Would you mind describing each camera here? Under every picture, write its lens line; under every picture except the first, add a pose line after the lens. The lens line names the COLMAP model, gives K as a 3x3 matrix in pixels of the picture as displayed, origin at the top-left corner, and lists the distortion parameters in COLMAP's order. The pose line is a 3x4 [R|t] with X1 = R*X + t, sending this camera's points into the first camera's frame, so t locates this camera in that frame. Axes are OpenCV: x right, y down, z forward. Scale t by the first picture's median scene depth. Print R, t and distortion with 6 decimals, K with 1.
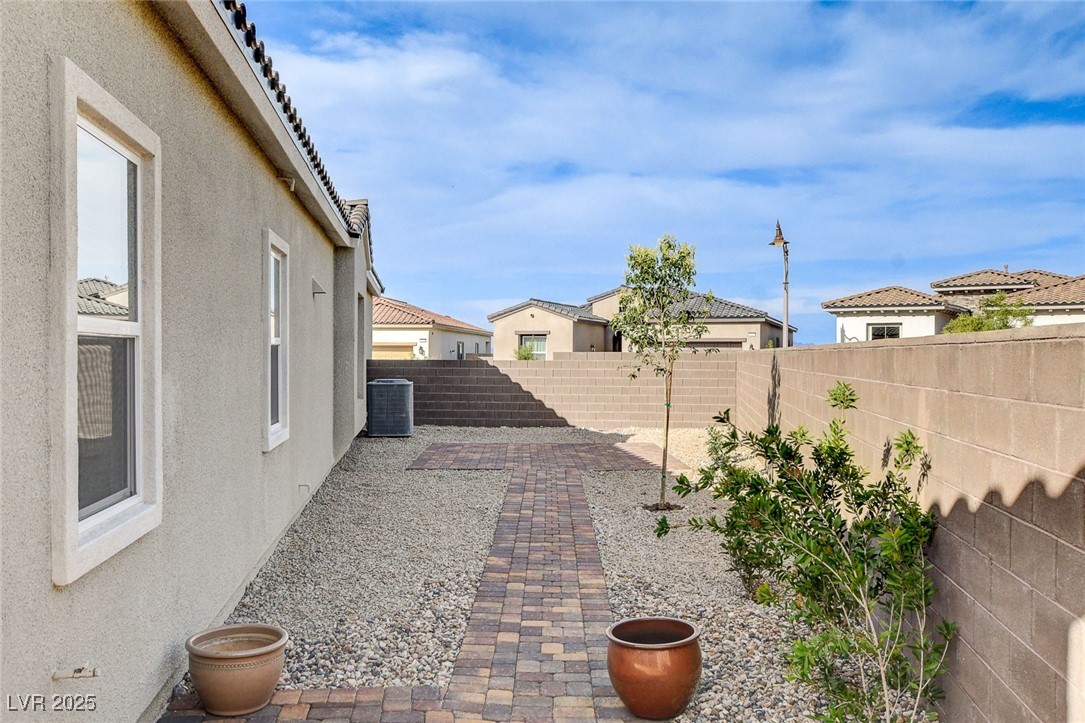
lens RADIAL K [[959.1, 0, 542.5], [0, 959.1, 361.5], [0, 0, 1]] dist [-0.000178, -0.000173]
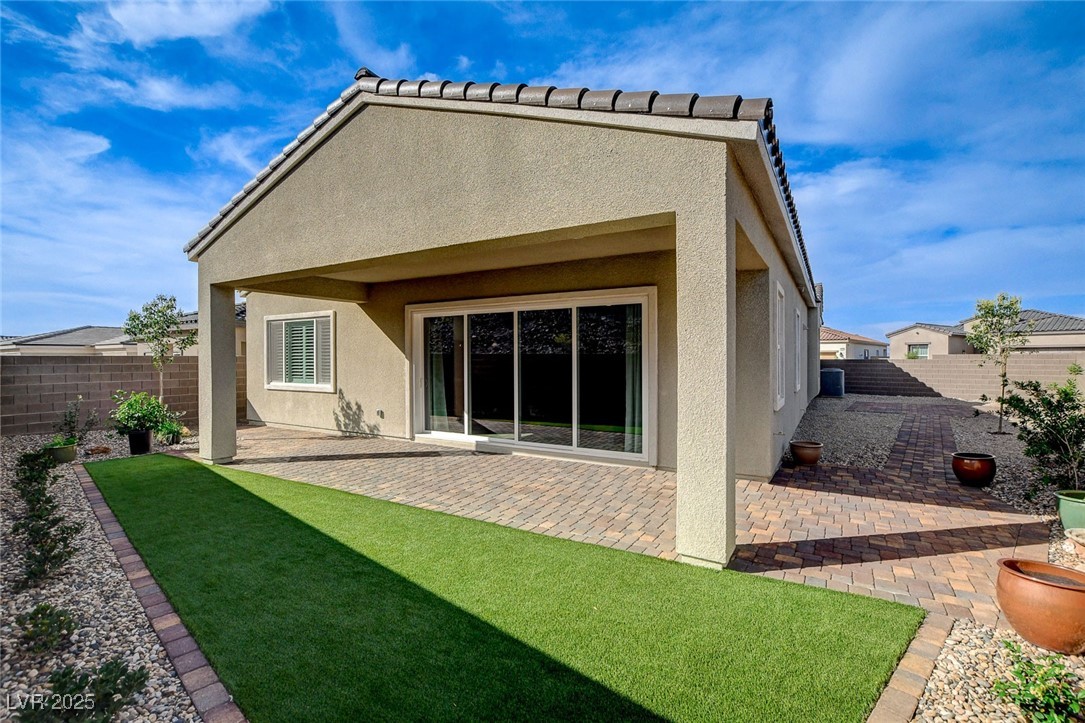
lens RADIAL K [[509.7, 0, 550.9], [0, 509.7, 359.8], [0, 0, 1]] dist [-0.010928, 0.000220]
pose [[0.803949, -0.004717, -0.594680, 0.001491], [0.001966, 0.999984, -0.005274, 0.003630], [0.594696, 0.003071, 0.803945, -0.174716]]
